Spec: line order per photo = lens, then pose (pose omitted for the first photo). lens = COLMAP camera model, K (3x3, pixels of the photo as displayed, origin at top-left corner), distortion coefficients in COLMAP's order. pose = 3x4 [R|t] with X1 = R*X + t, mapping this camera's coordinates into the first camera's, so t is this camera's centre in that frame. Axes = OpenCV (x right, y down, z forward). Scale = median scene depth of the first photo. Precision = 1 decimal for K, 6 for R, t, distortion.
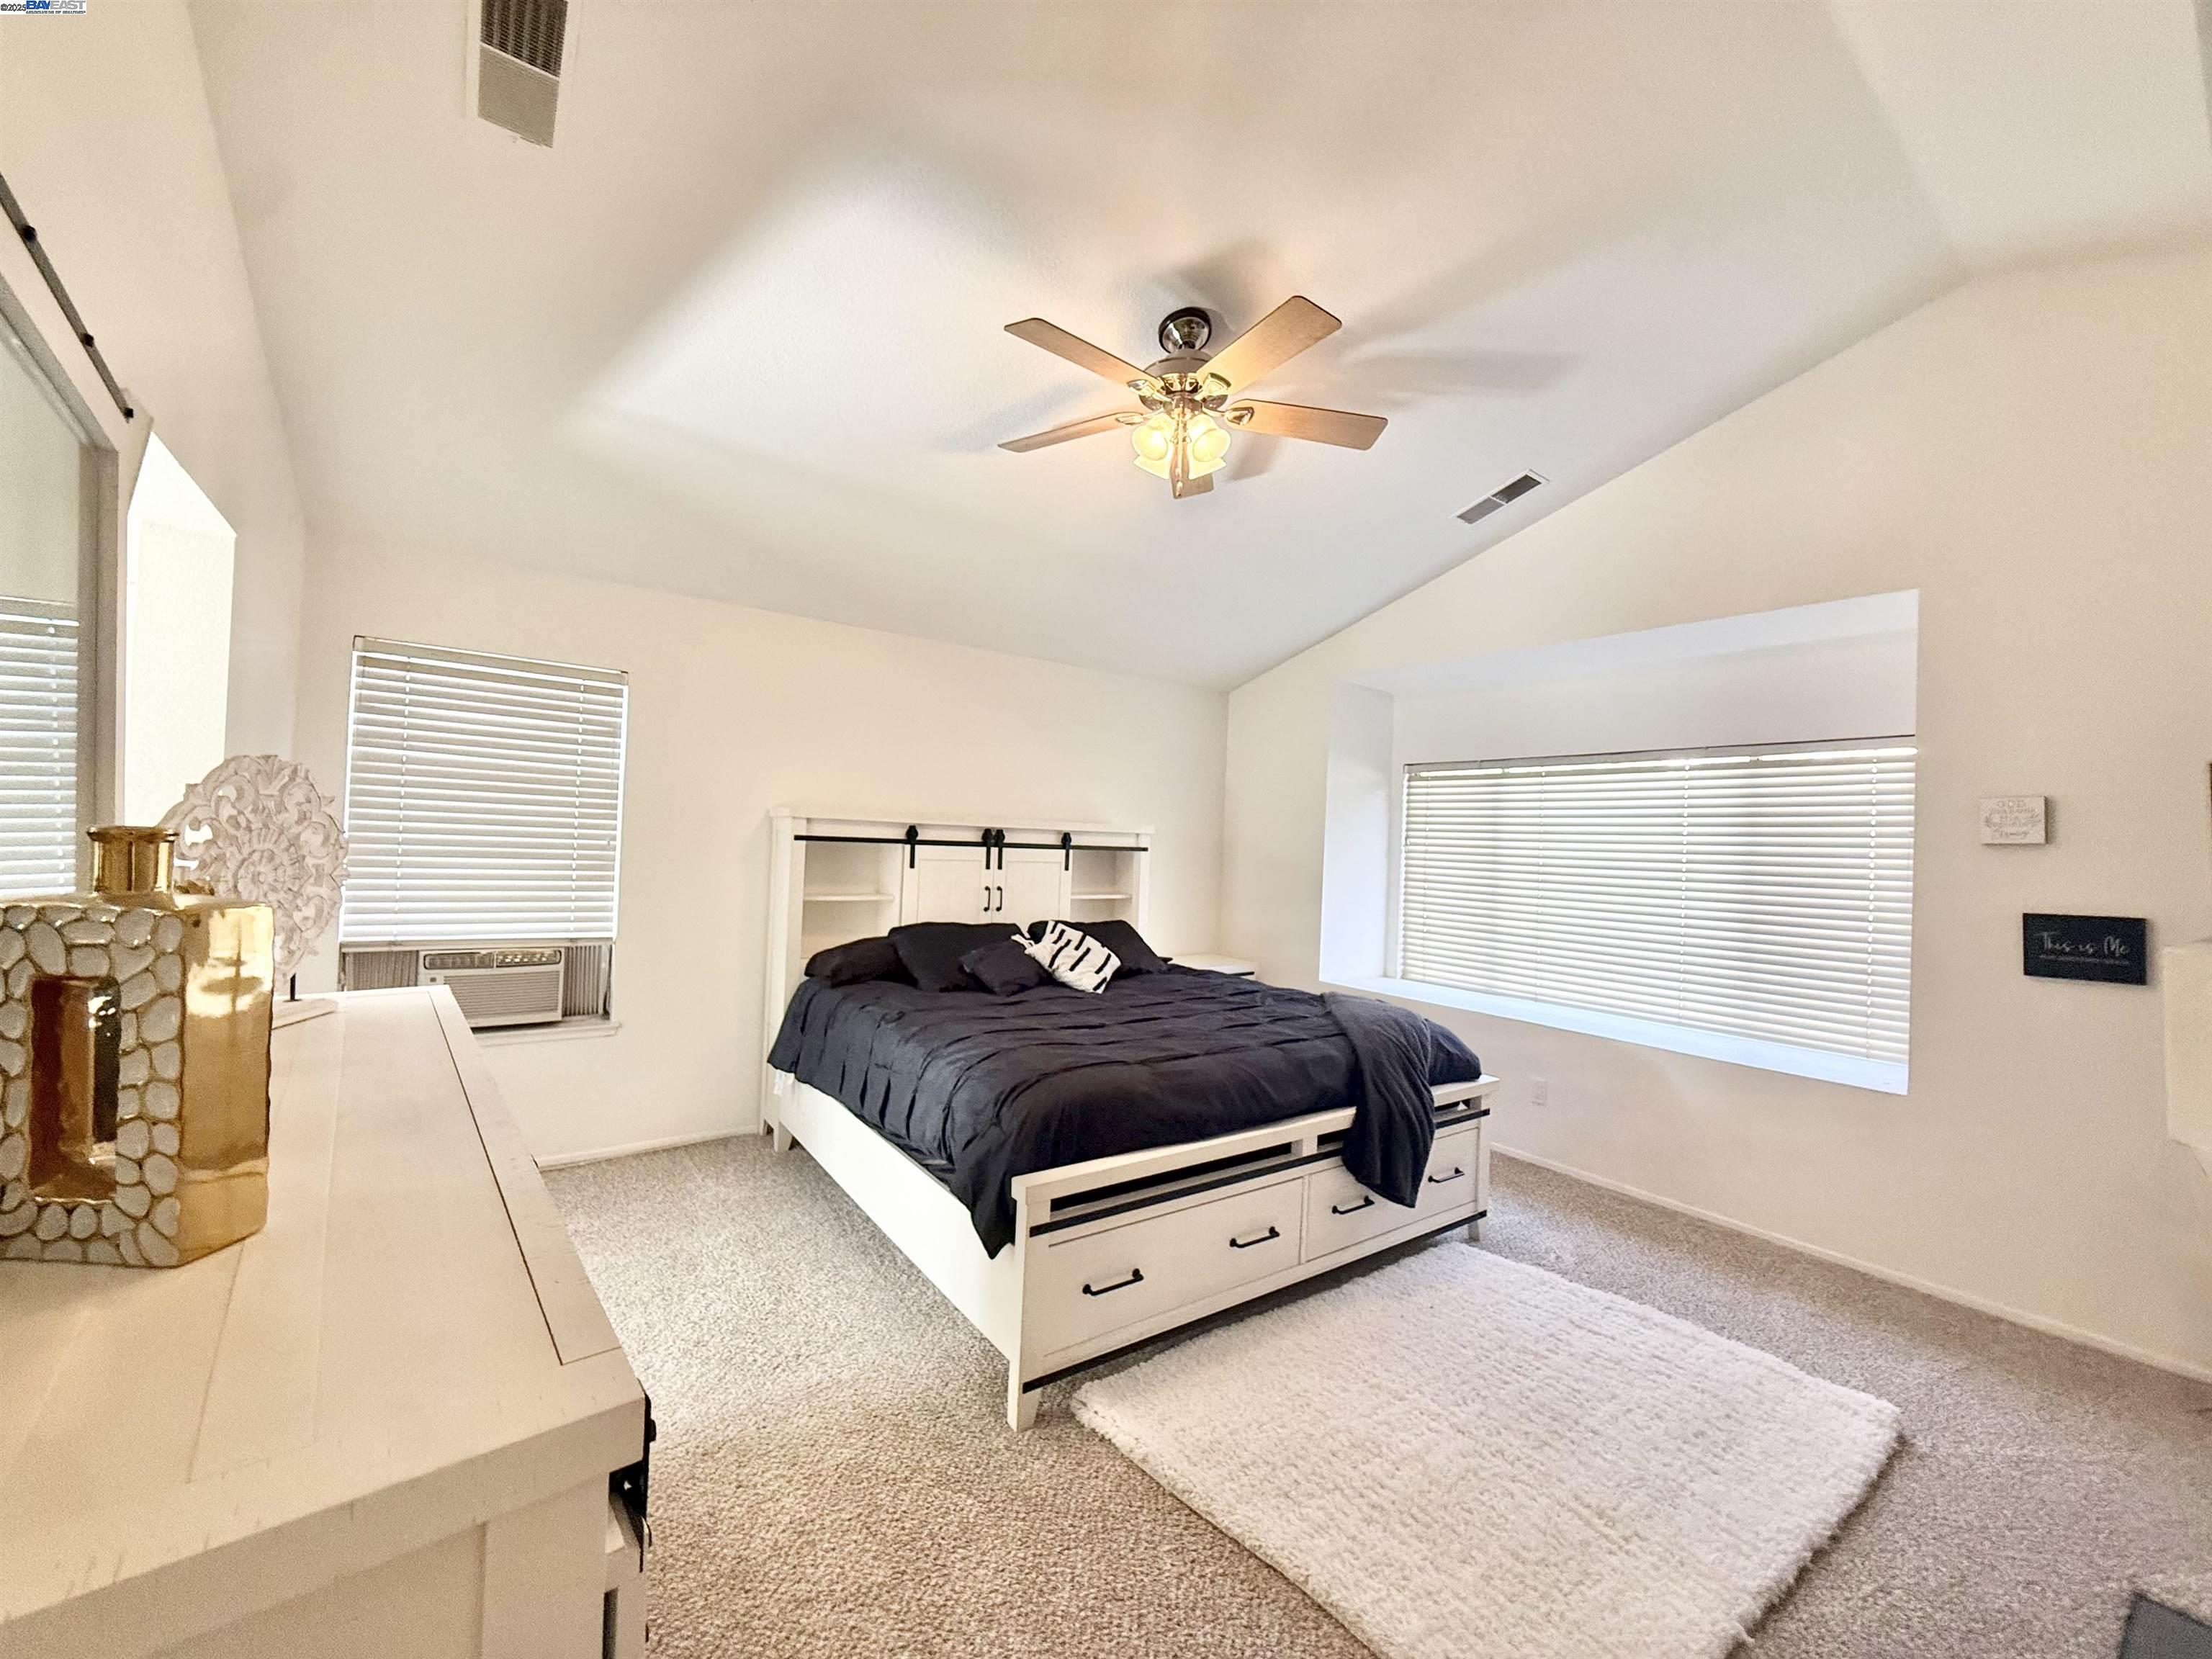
lens RADIAL K [[883.0, 0, 1104.2], [0, 883.0, 836.5], [0, 0, 1]] dist [-0.001089, 0.000640]
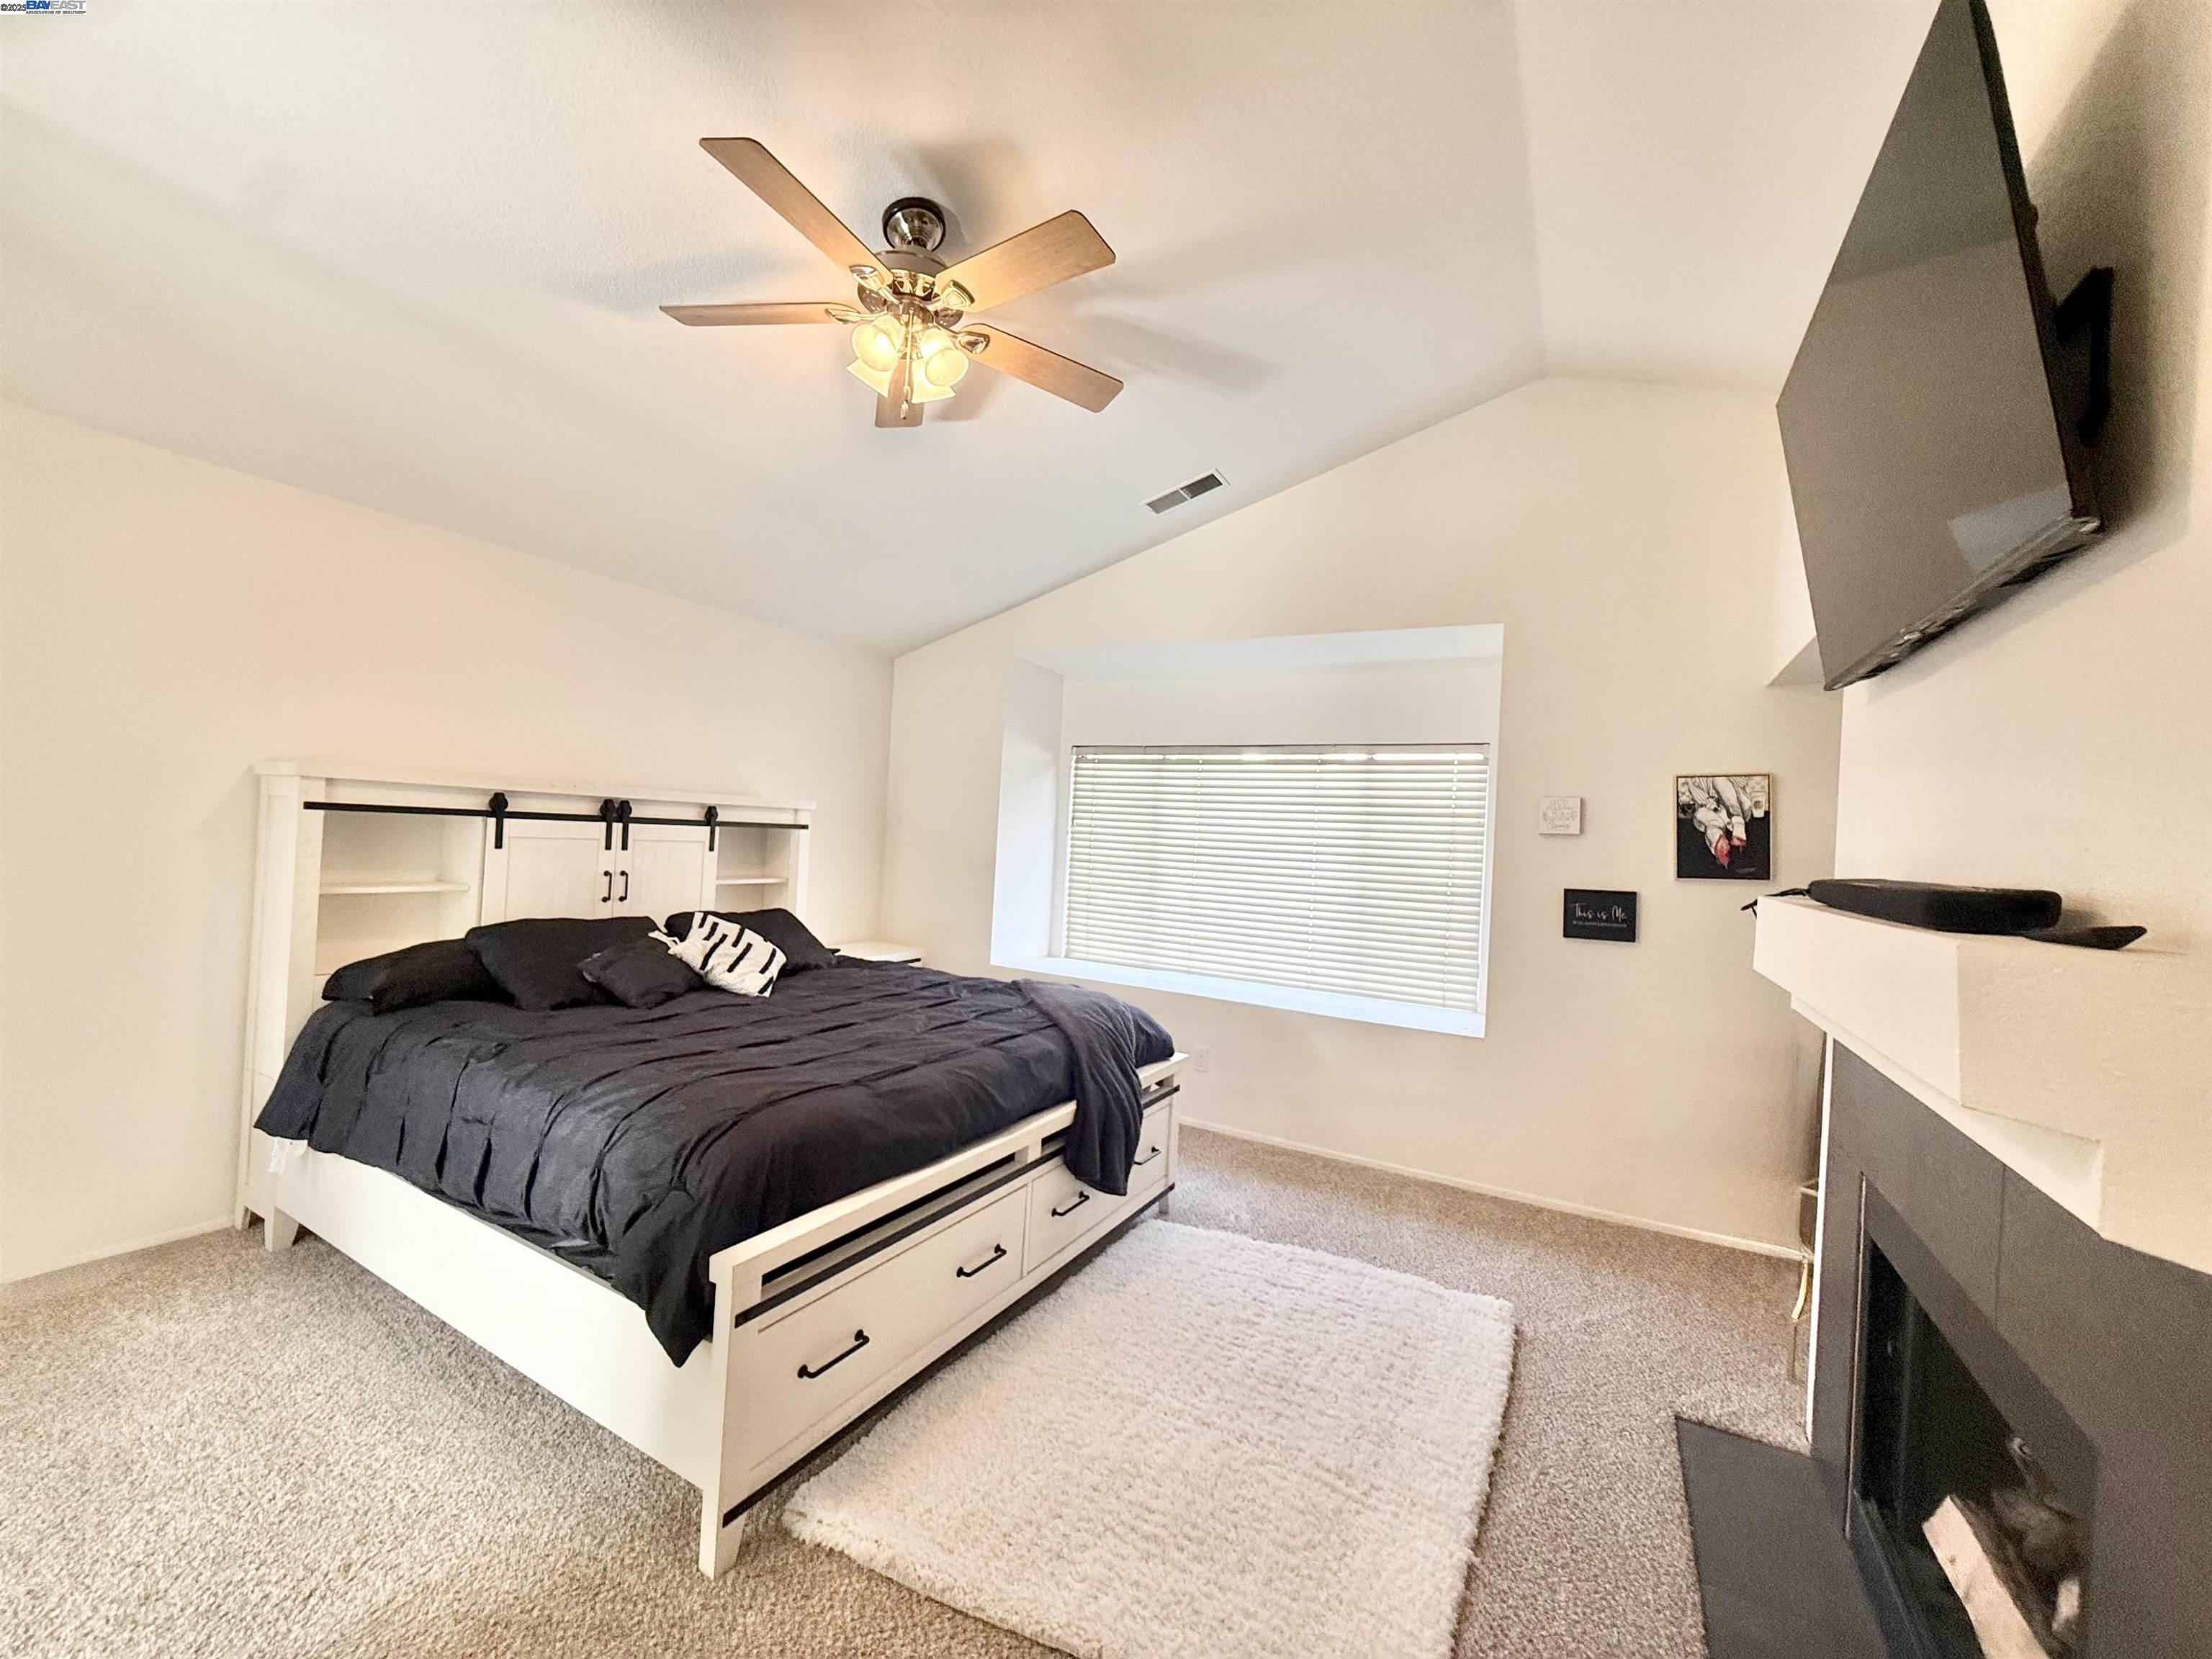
lens RADIAL K [[883.0, 0, 1105.6], [0, 883.0, 833.5], [0, 0, 1]] dist [-0.001089, 0.000640]
pose [[0.907558, 0.009880, 0.419810, -0.088230], [-0.020043, 0.999603, 0.019803, -0.004014], [-0.419448, -0.026386, 0.907396, 0.122543]]
